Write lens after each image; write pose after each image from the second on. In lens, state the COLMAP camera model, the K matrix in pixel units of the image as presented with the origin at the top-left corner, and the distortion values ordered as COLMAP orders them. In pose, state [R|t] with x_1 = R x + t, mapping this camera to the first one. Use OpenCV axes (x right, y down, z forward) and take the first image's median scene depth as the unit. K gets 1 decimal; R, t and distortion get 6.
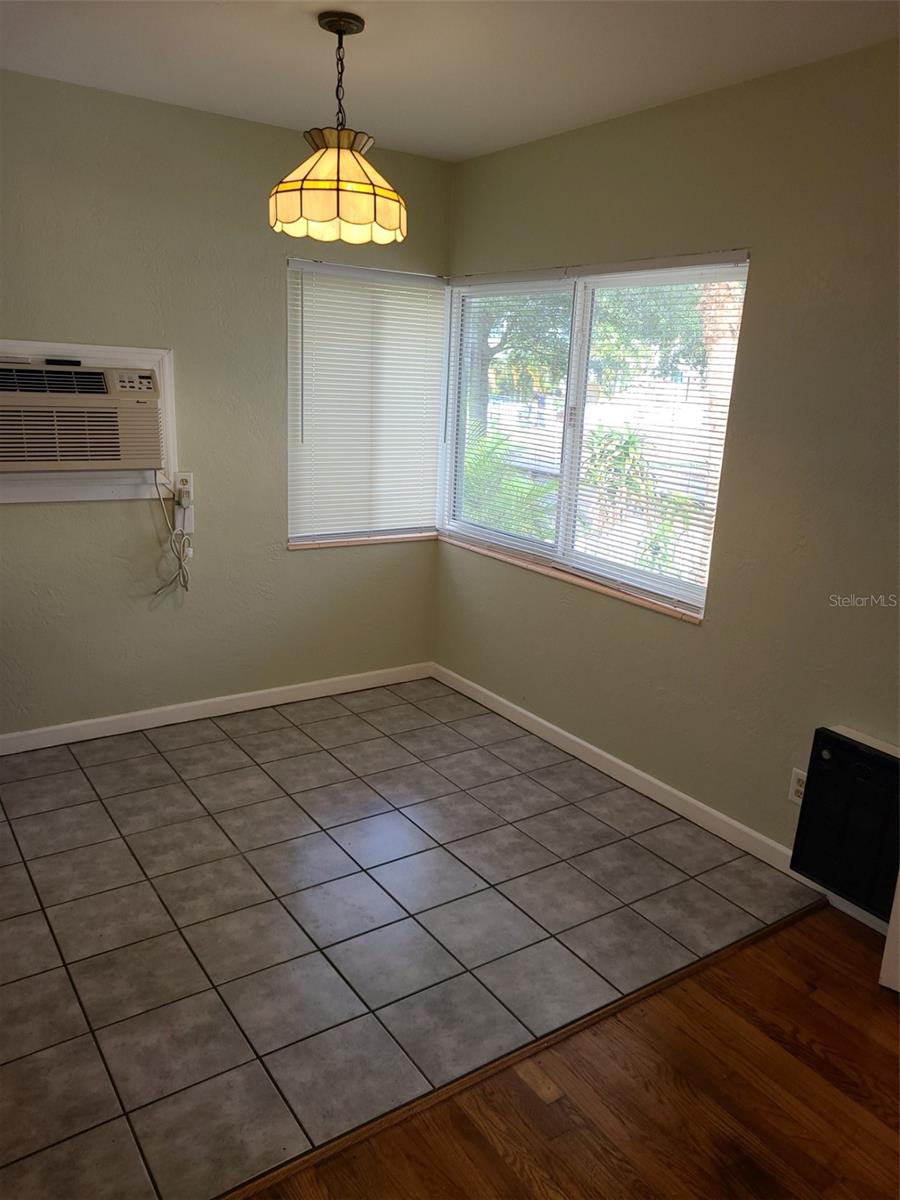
lens RADIAL K [[898.3, 0, 447.0], [0, 898.3, 599.2], [0, 0, 1]] dist [0.007747, -0.000728]
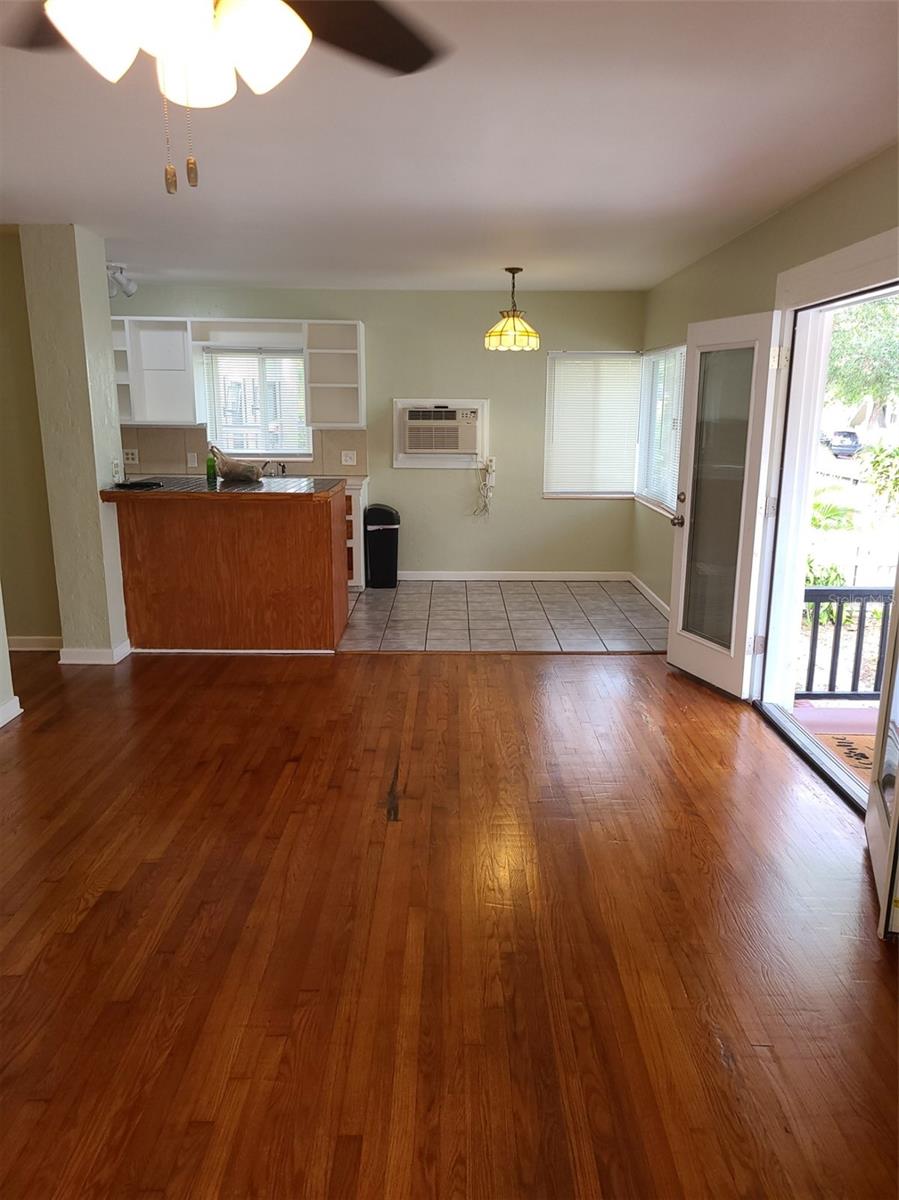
lens RADIAL K [[898.3, 0, 452.2], [0, 898.3, 601.9], [0, 0, 1]] dist [0.007747, -0.000728]
pose [[0.828373, 0.078543, -0.554644, 0.861073], [-0.106387, 0.994160, -0.018109, 0.255772], [0.549982, 0.074007, 0.831891, -0.811242]]
